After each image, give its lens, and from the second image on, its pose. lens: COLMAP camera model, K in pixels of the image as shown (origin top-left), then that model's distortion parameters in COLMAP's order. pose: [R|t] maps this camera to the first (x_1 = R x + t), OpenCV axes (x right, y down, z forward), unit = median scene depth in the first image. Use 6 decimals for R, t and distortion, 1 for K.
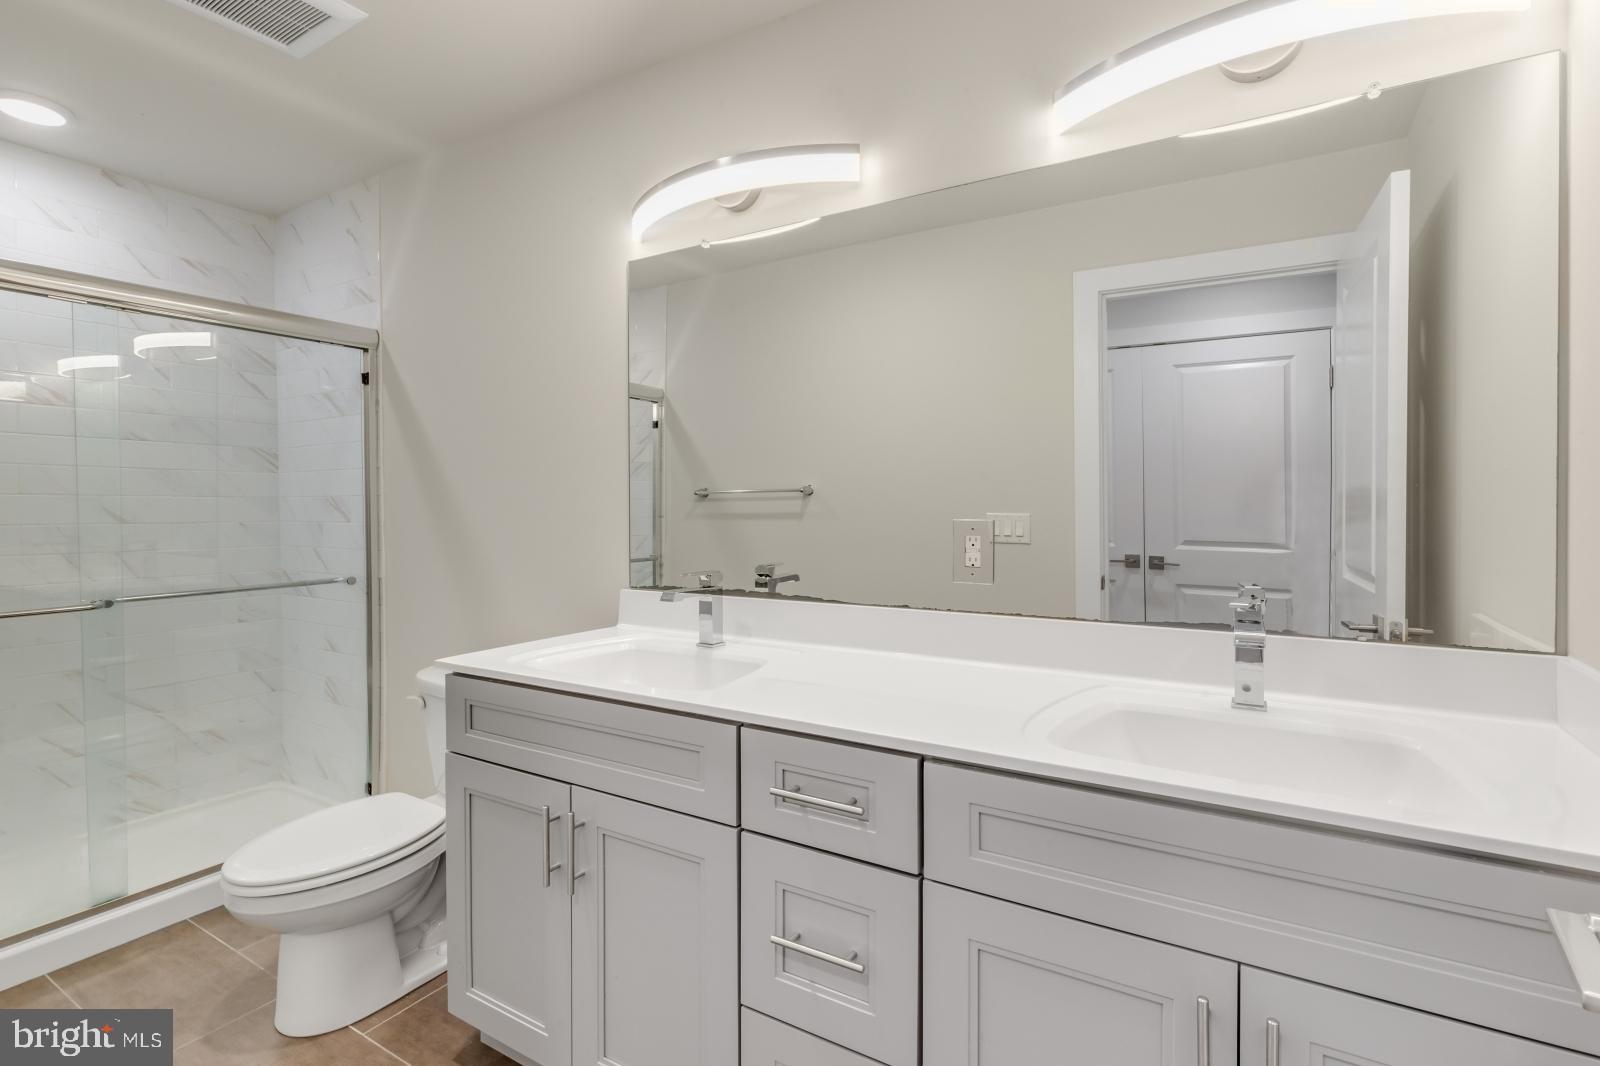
lens RADIAL K [[755.4, 0, 815.3], [0, 755.4, 517.2], [0, 0, 1]] dist [0.000210, -0.000285]
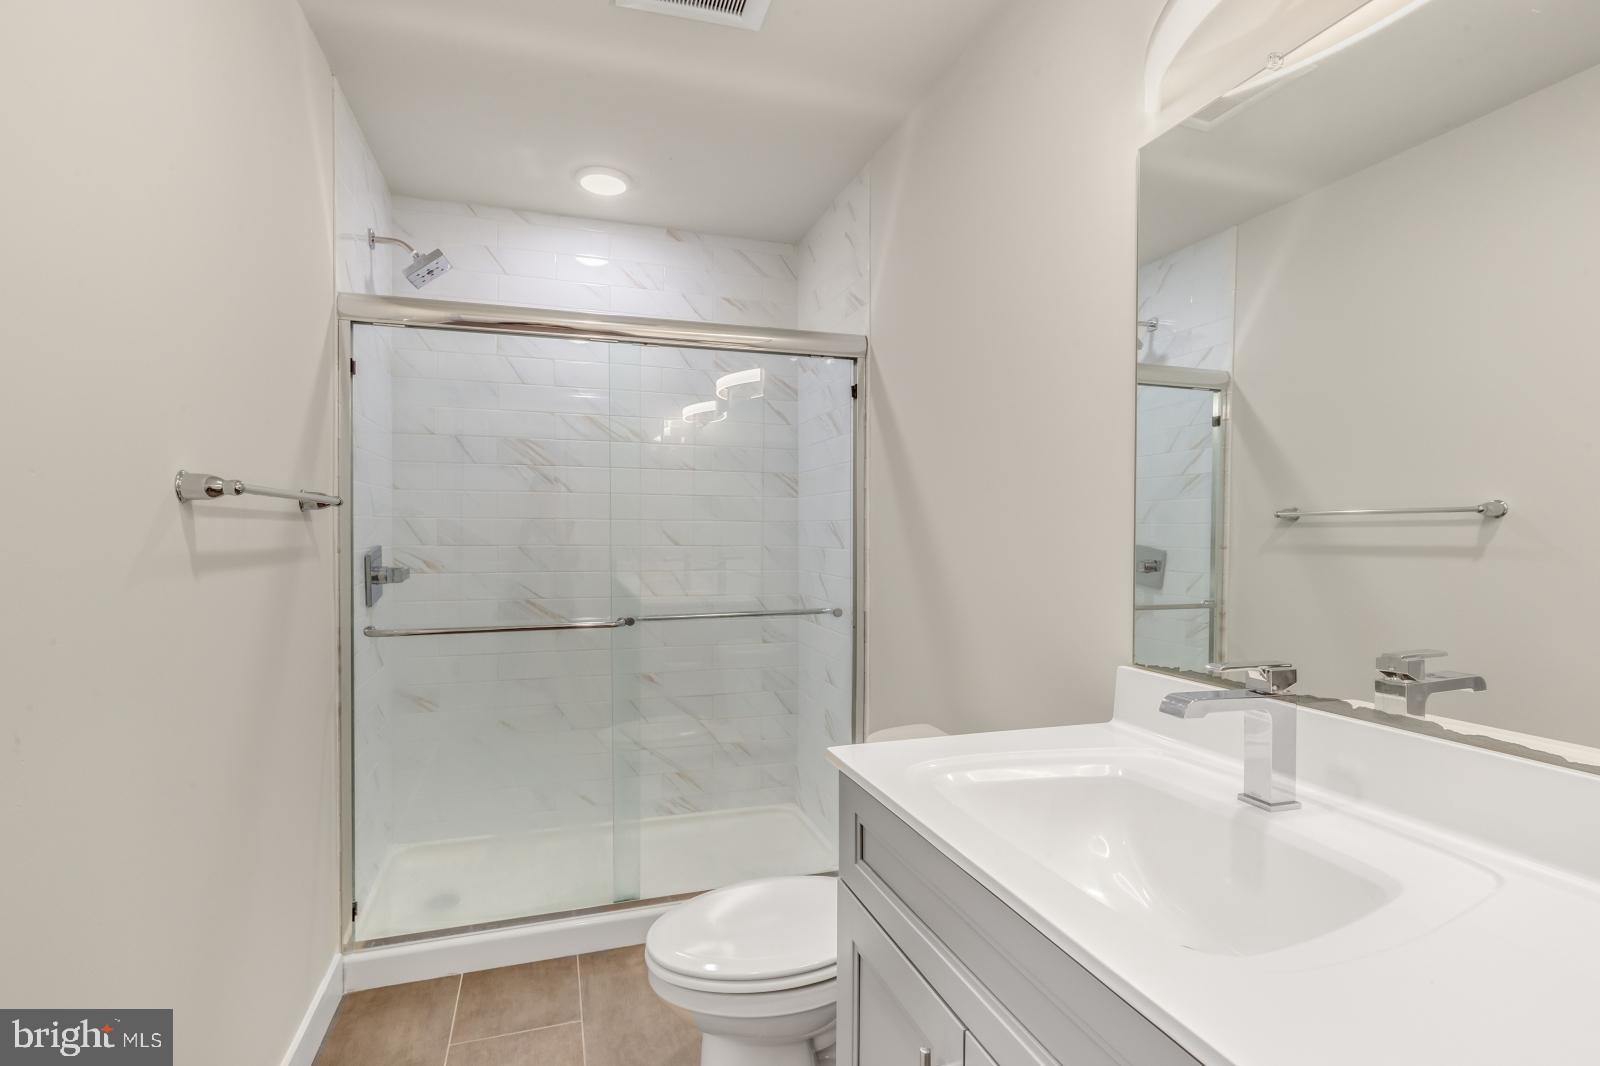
lens RADIAL K [[786.2, 0, 807.5], [0, 786.2, 534.8], [0, 0, 1]] dist [0.000339, -0.000414]
pose [[0.755411, 0.011096, -0.655157, -0.016066], [-0.016357, 0.999864, -0.001925, -0.007945], [0.655047, 0.012171, 0.755490, 0.250422]]
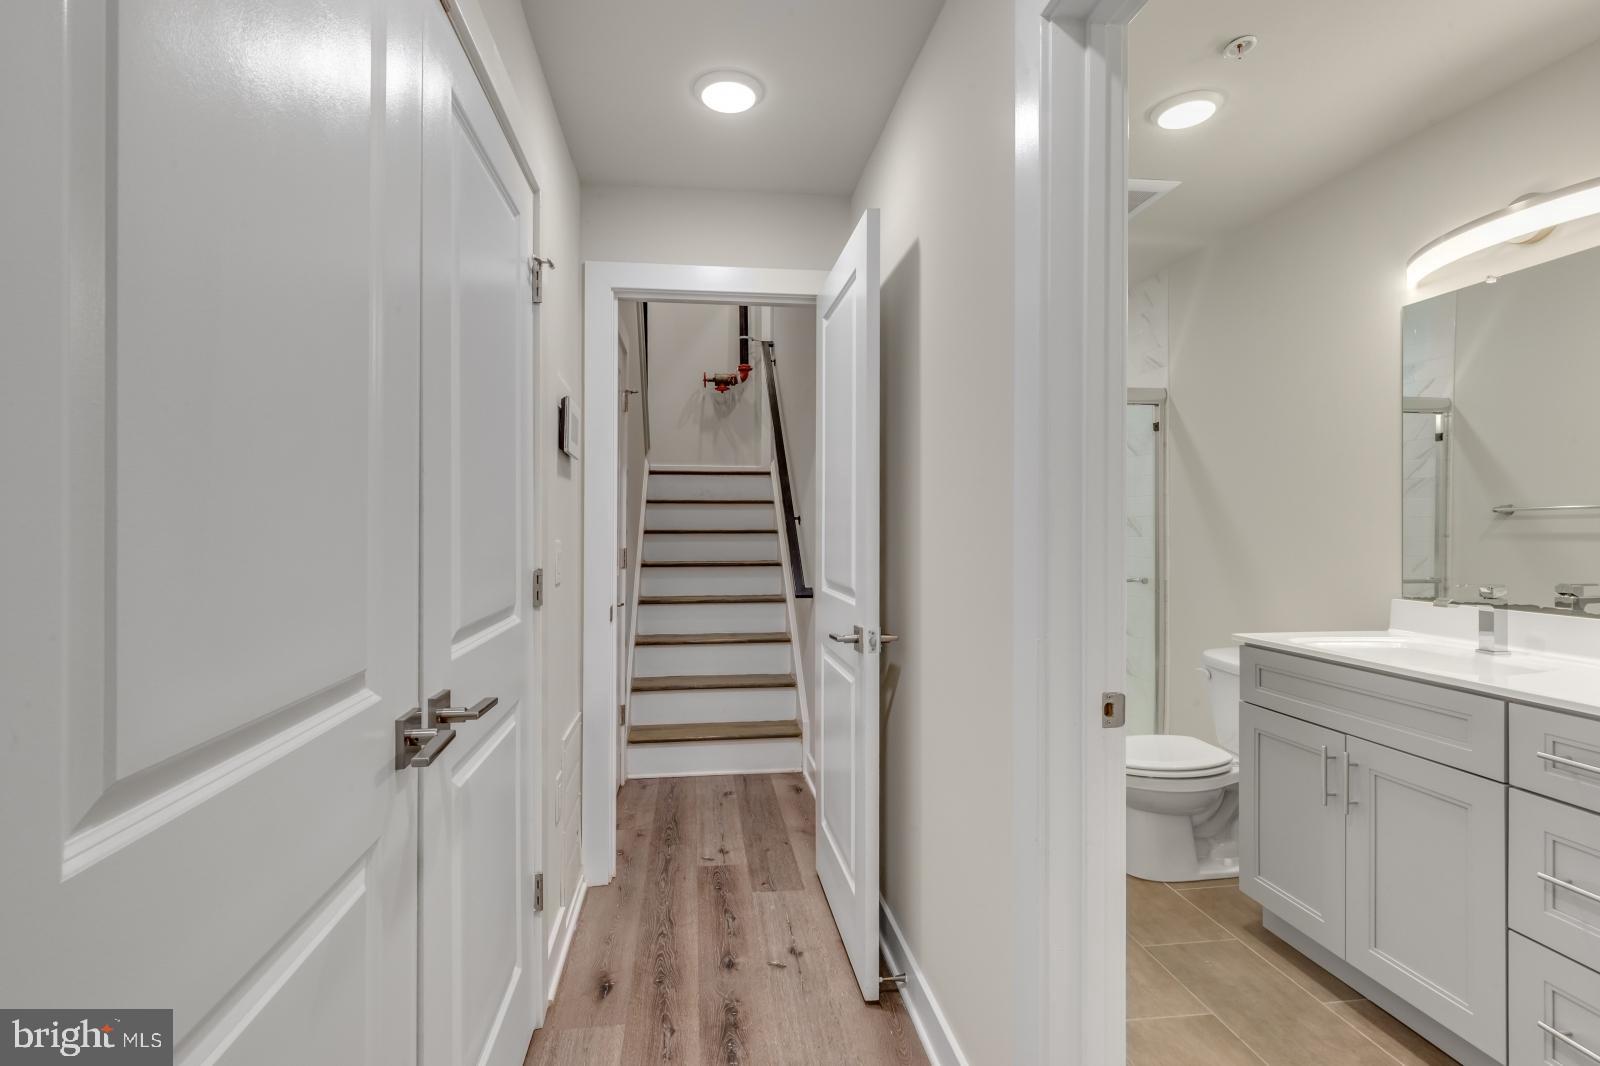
lens RADIAL K [[791.1, 0, 795.6], [0, 791.1, 525.0], [0, 0, 1]] dist [0.000990, -0.000059]
pose [[0.622554, 0.001531, -0.782576, 0.087111], [-0.012374, 0.999892, -0.007887, 0.004661], [0.782479, 0.014594, 0.622506, -0.337043]]
